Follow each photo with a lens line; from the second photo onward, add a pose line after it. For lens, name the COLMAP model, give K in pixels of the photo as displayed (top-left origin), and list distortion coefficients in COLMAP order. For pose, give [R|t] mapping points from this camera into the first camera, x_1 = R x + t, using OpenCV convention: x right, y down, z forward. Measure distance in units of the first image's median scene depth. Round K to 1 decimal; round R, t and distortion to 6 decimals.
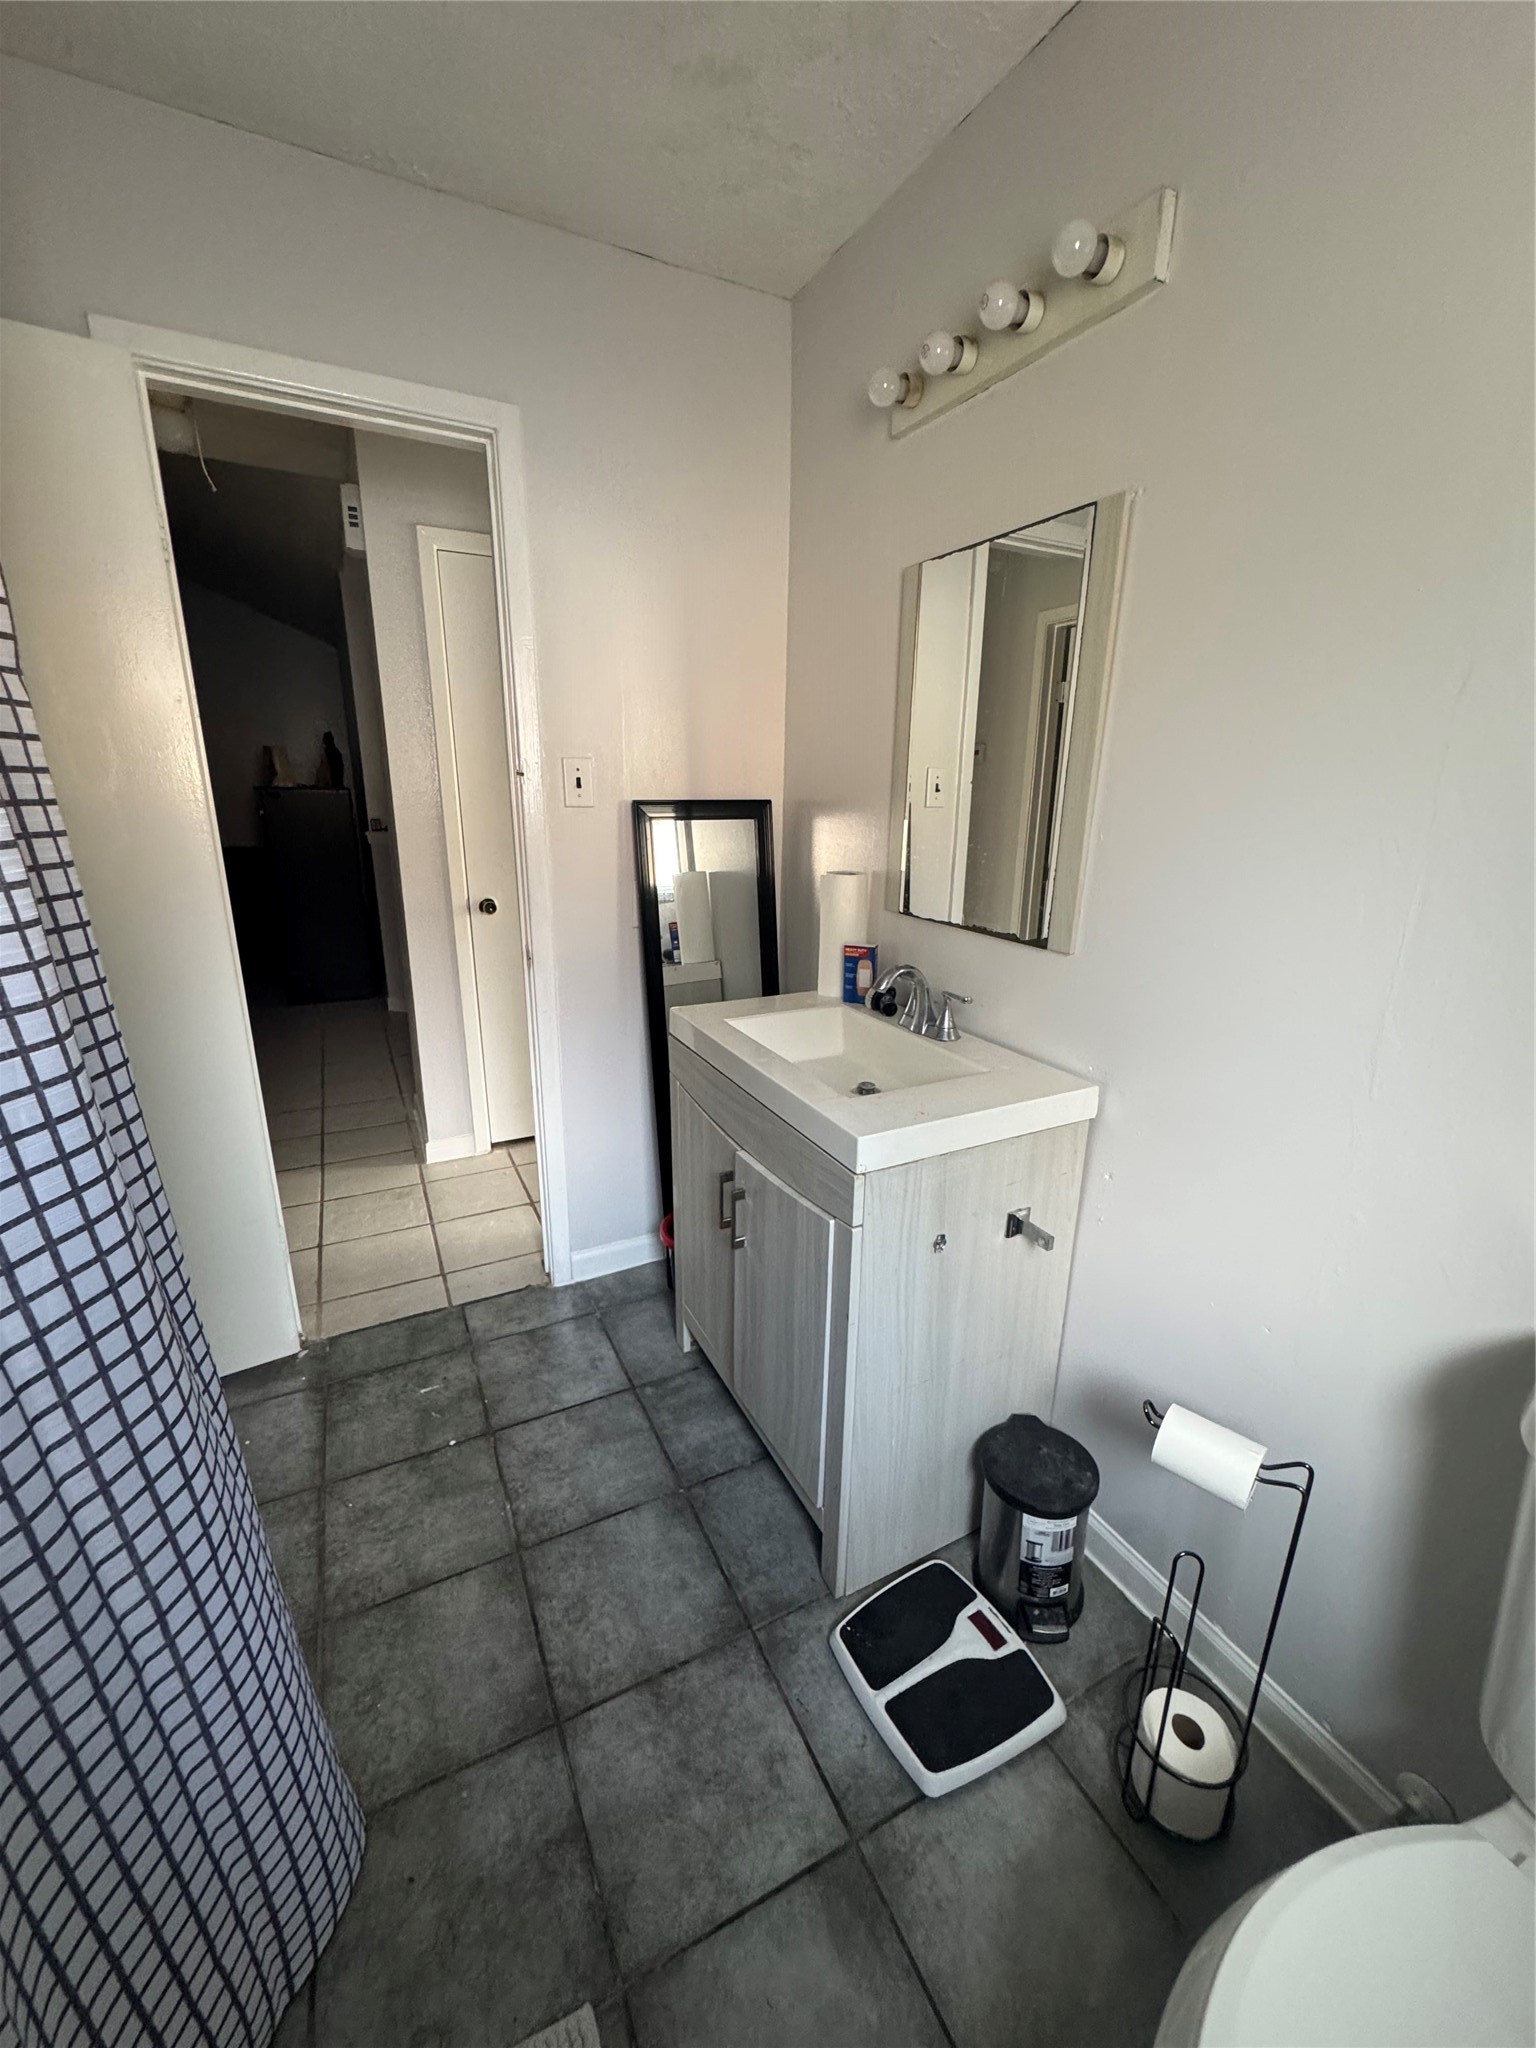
lens RADIAL K [[813.2, 0, 768.0], [0, 813.2, 1024.0], [0, 0, 1]] dist [0.000688, 0.000073]
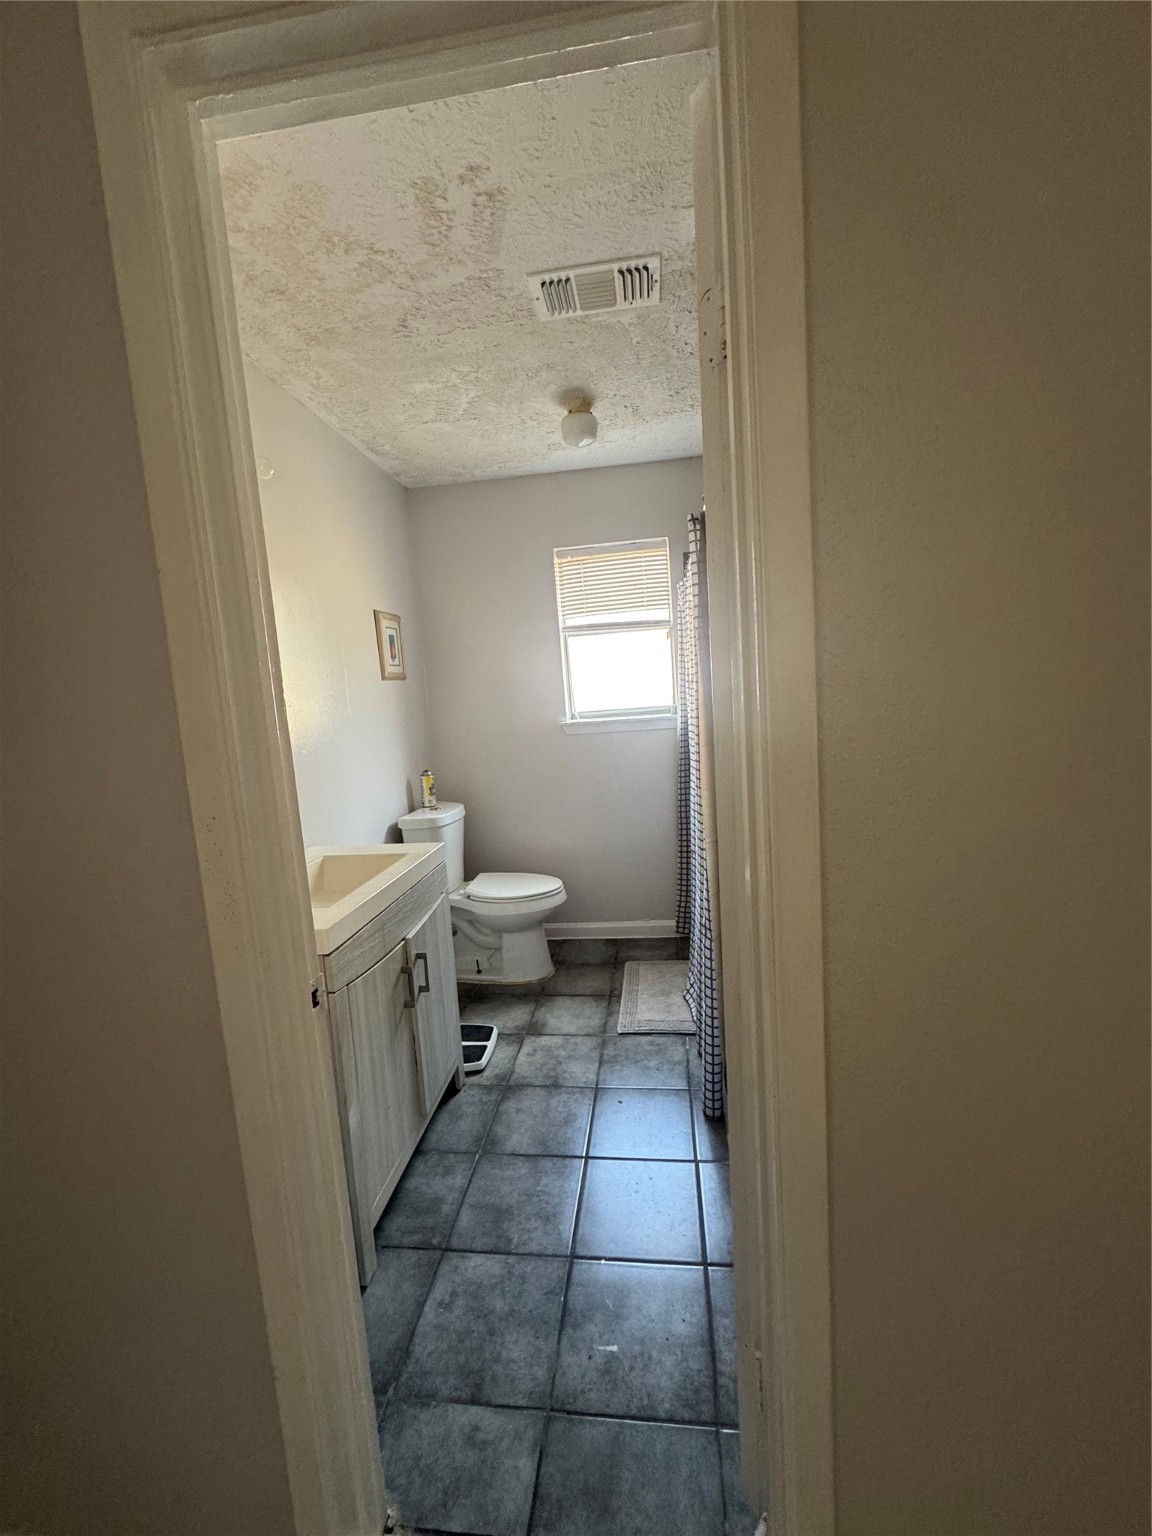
lens RADIAL K [[609.9, 0, 576.0], [0, 609.9, 768.0], [0, 0, 1]] dist [0.000688, 0.000073]
pose [[-0.828087, -0.019311, 0.560267, -1.012128], [0.213046, 0.913584, 0.346375, -0.487134], [-0.518540, 0.406191, -0.752413, 1.729355]]
